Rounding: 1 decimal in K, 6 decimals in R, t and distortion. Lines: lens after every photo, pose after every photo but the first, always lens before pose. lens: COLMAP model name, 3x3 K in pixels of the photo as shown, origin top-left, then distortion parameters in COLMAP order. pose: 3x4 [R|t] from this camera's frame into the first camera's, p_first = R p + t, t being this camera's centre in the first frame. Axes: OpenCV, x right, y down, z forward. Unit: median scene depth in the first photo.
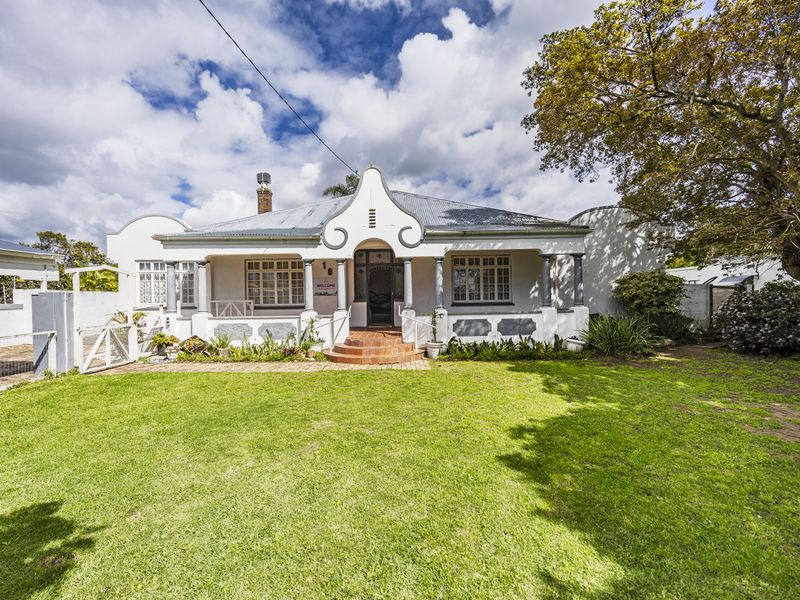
lens RADIAL K [[337.6, 0, 401.6], [0, 337.6, 299.7], [0, 0, 1]] dist [-0.009675, 0.000745]
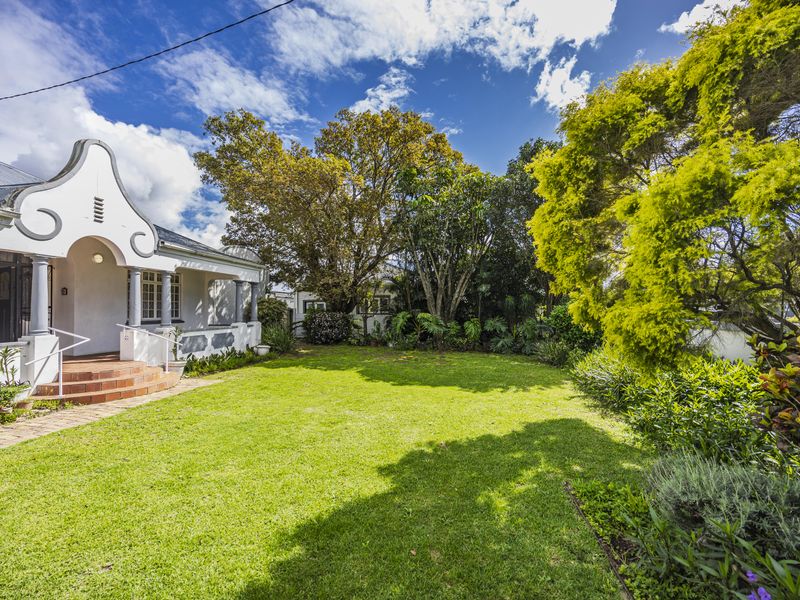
lens RADIAL K [[337.6, 0, 401.6], [0, 337.6, 299.7], [0, 0, 1]] dist [-0.009675, 0.000745]
pose [[0.168797, 0.046719, 0.984543, -0.705041], [0.010899, 0.998726, -0.049261, 0.005379], [-0.985591, 0.019045, 0.168073, 0.203163]]
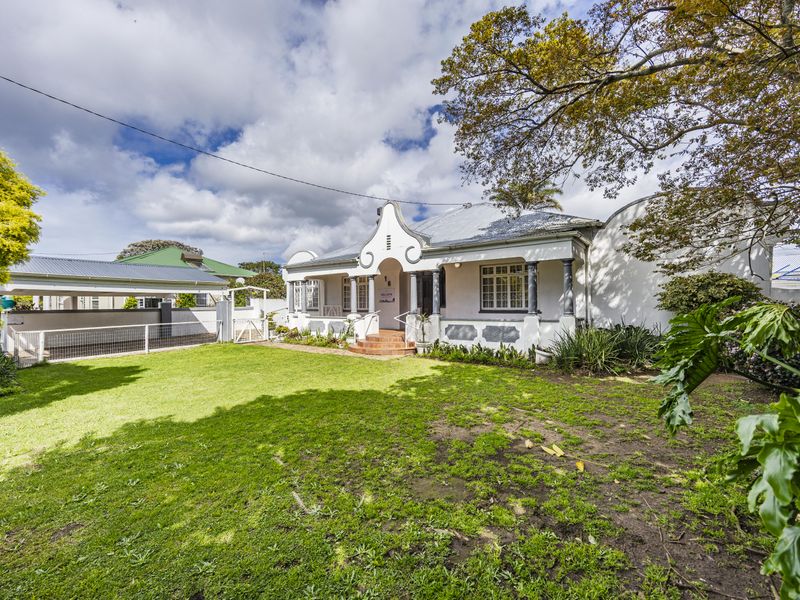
lens RADIAL K [[337.6, 0, 401.6], [0, 337.6, 299.7], [0, 0, 1]] dist [-0.009675, 0.000745]
pose [[0.815516, 0.000665, -0.578735, 0.697753], [-0.008164, 0.999913, -0.010355, -0.011003], [0.578677, 0.013169, 0.815450, -0.018688]]
